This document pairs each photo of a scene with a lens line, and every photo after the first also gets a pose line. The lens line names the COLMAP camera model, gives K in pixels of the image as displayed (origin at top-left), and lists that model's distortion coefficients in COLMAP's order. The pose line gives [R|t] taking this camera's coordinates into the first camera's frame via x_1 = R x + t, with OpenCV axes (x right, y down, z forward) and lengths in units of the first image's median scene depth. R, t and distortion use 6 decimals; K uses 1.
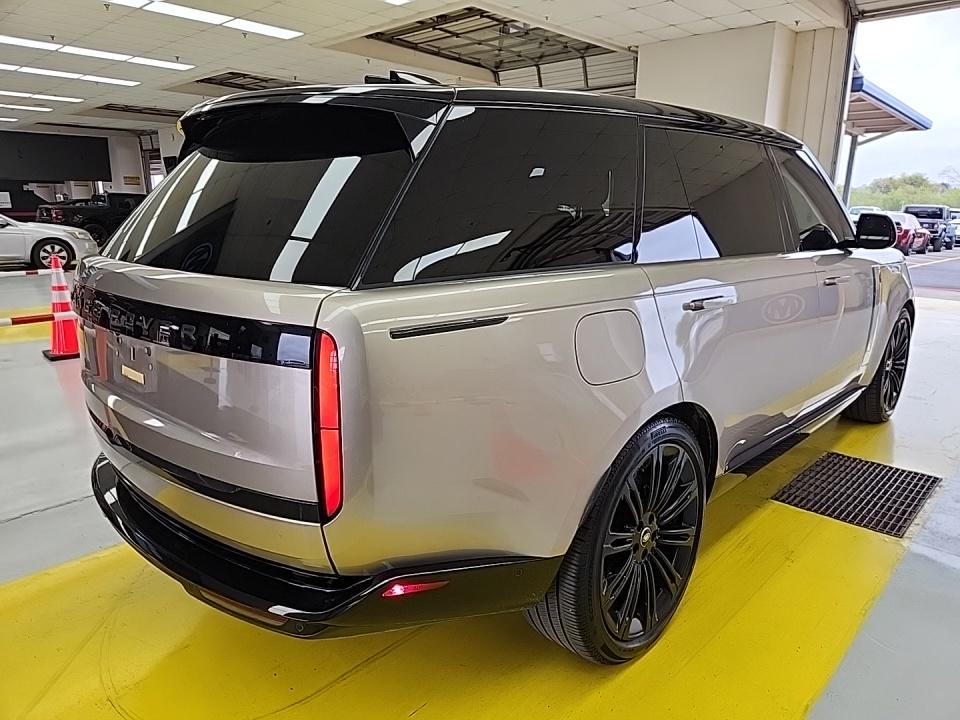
lens RADIAL K [[649.9, 0, 480.0], [0, 649.9, 360.0], [0, 0, 1]] dist [0.073716, -0.064101]
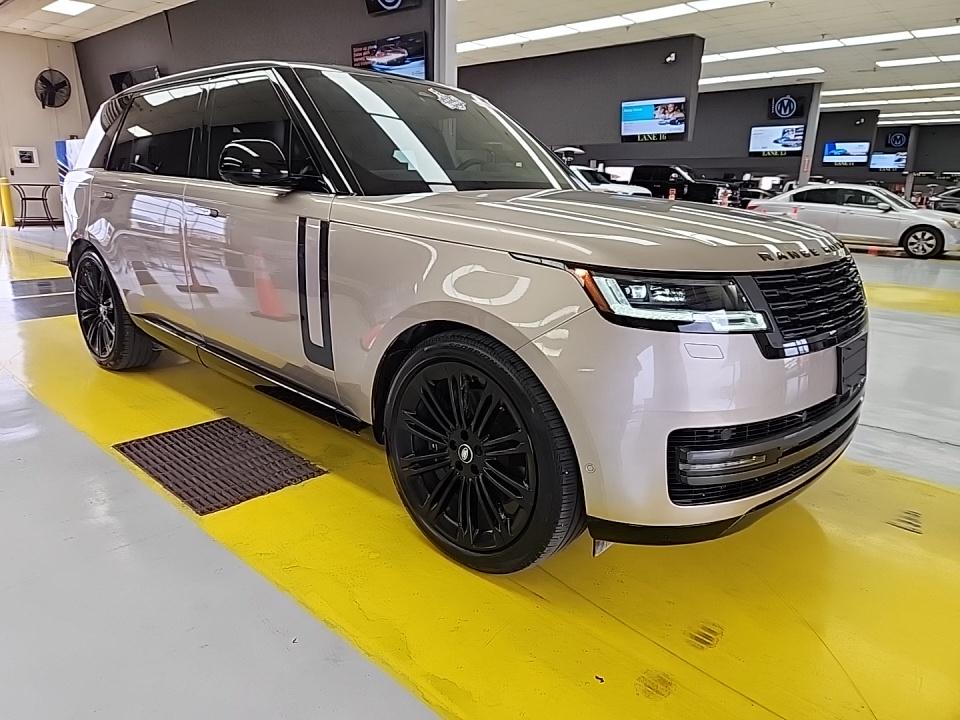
lens RADIAL K [[649.9, 0, 480.0], [0, 649.9, 360.0], [0, 0, 1]] dist [0.073716, -0.064101]
pose [[0.010949, 0.253622, -0.967241, 0.377587], [-0.263669, 0.933798, 0.241868, -0.056896], [0.964551, 0.252383, 0.077096, 0.316535]]
